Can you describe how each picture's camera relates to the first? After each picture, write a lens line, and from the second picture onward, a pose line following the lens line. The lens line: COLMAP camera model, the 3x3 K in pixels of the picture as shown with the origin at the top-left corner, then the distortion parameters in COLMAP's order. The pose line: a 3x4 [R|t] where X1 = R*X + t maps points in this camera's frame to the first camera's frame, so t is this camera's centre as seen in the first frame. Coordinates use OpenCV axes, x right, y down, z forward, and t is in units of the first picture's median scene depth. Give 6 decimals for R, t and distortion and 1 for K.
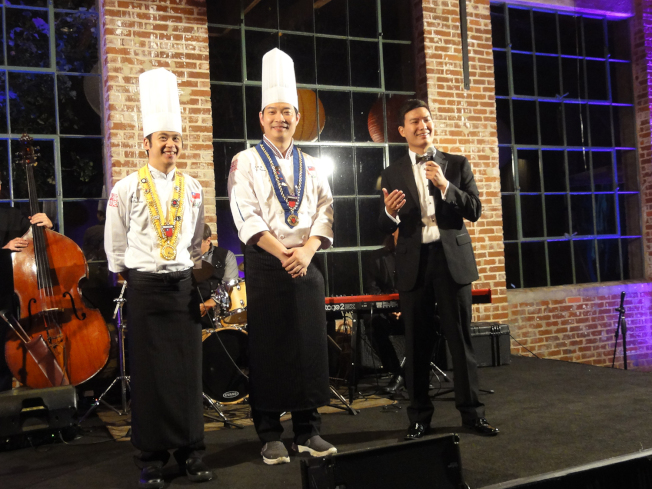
lens RADIAL K [[744.6, 0, 326.0], [0, 744.6, 247.1], [0, 0, 1]] dist [-0.001609, 0.000000]
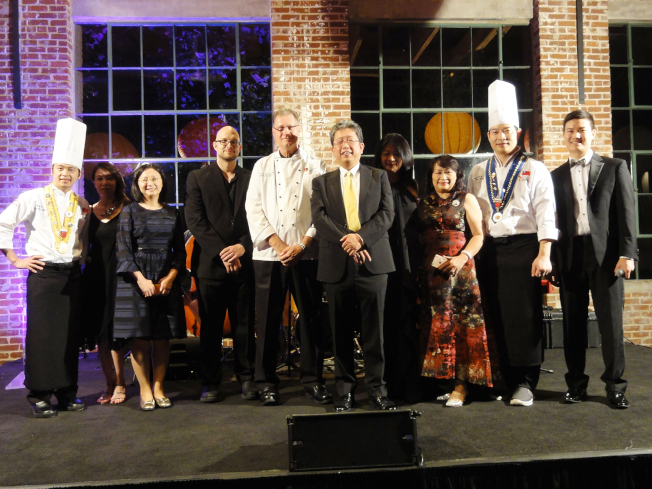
lens RADIAL K [[556.5, 0, 327.7], [0, 556.5, 247.1], [0, 0, 1]] dist [-0.005442, 0.004523]
pose [[0.932068, 0.023147, -0.361543, 0.141489], [-0.016177, 0.999621, 0.022292, -0.004774], [0.361921, -0.014929, 0.932089, 0.062249]]
